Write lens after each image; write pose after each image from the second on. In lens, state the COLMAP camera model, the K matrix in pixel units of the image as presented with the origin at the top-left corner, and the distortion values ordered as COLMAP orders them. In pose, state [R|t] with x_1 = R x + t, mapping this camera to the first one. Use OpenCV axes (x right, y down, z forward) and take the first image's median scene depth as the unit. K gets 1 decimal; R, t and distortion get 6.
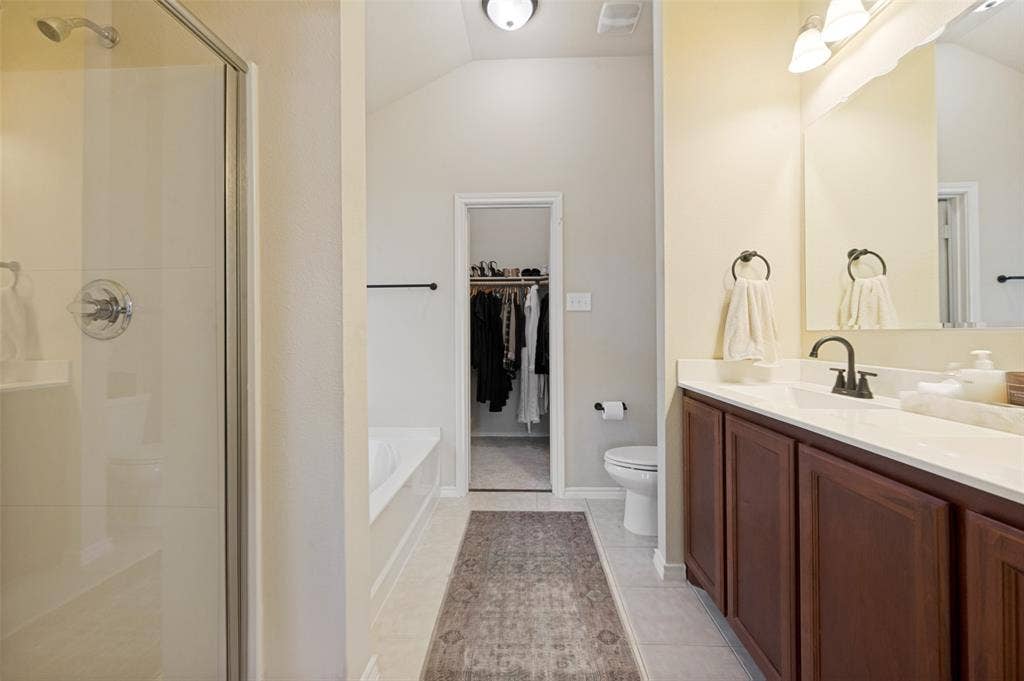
lens RADIAL K [[453.2, 0, 511.3], [0, 453.2, 335.9], [0, 0, 1]] dist [-0.000128, 0.000128]
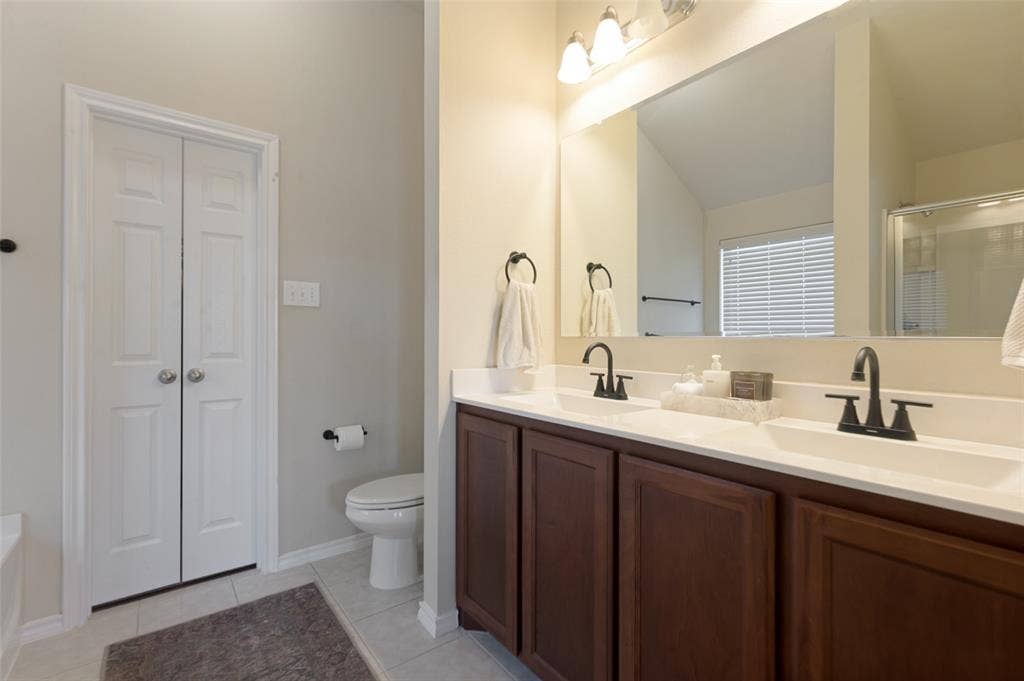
lens RADIAL K [[474.6, 0, 513.5], [0, 474.6, 338.8], [0, 0, 1]] dist [-0.000866, 0.000017]
pose [[0.736964, 0.004791, 0.675915, -0.154387], [-0.003914, 0.999988, -0.002821, -0.003934], [-0.675921, -0.000566, 0.736974, 0.282984]]
